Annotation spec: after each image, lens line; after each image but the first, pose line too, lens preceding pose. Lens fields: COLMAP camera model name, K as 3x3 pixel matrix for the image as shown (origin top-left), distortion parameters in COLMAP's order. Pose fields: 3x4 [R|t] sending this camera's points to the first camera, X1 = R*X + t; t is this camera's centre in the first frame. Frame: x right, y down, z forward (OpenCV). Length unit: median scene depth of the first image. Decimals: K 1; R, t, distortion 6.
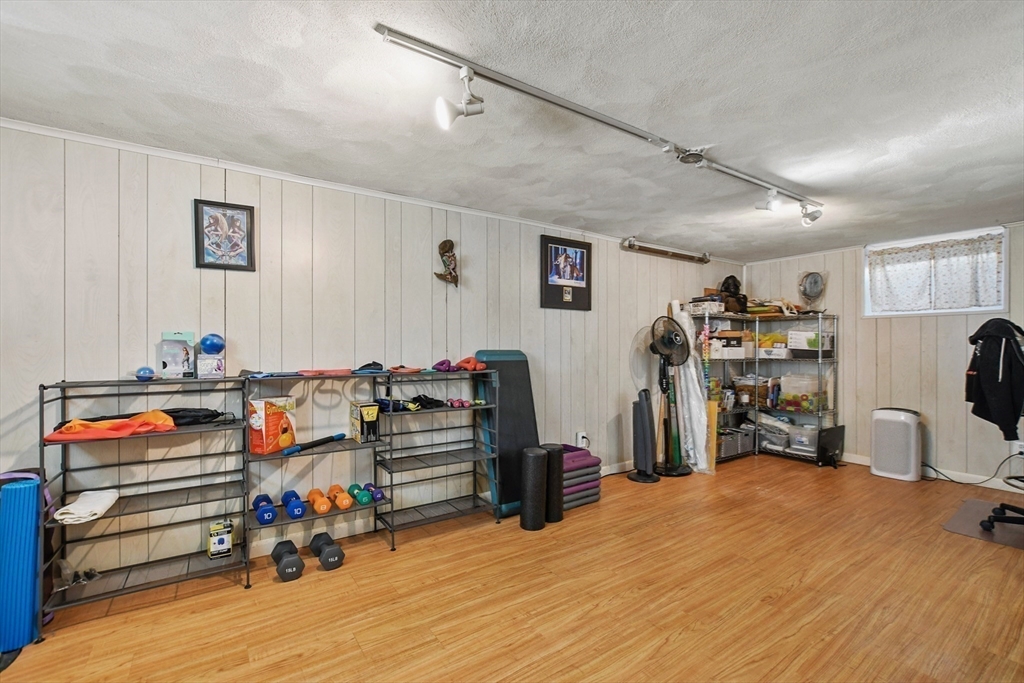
lens RADIAL K [[447.0, 0, 512.2], [0, 447.0, 347.1], [0, 0, 1]] dist [-0.003450, 0.000140]
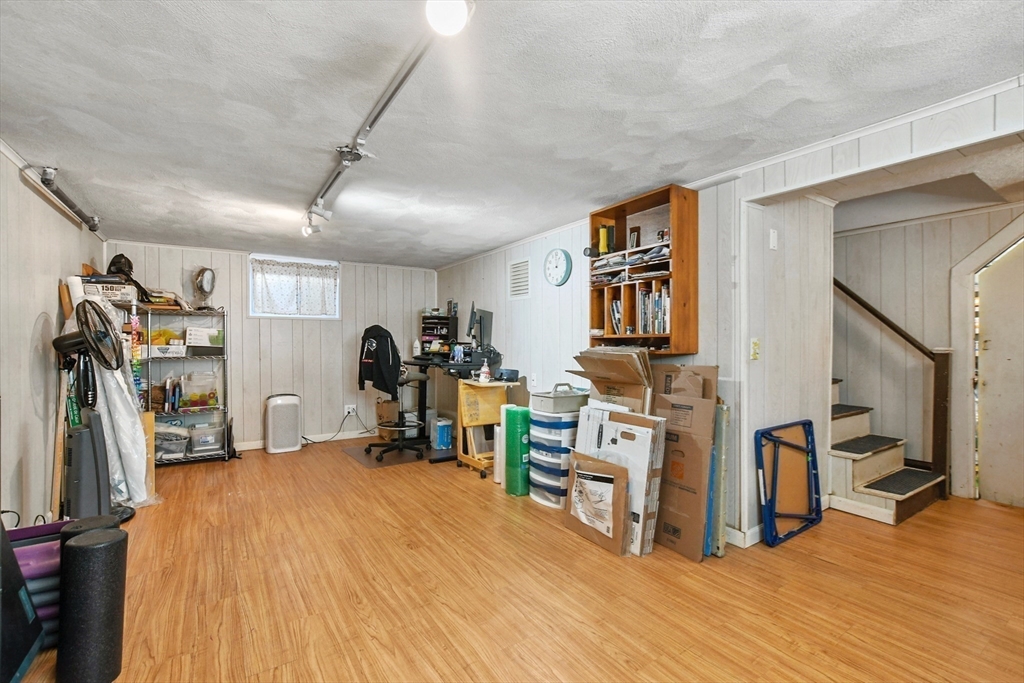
lens RADIAL K [[447.0, 0, 512.4], [0, 447.0, 341.3], [0, 0, 1]] dist [-0.003450, 0.000140]
pose [[0.030982, 0.004482, 0.999510, -0.318832], [0.001753, 0.999988, -0.004539, 0.000096], [-0.999518, 0.001893, 0.030974, 0.325456]]
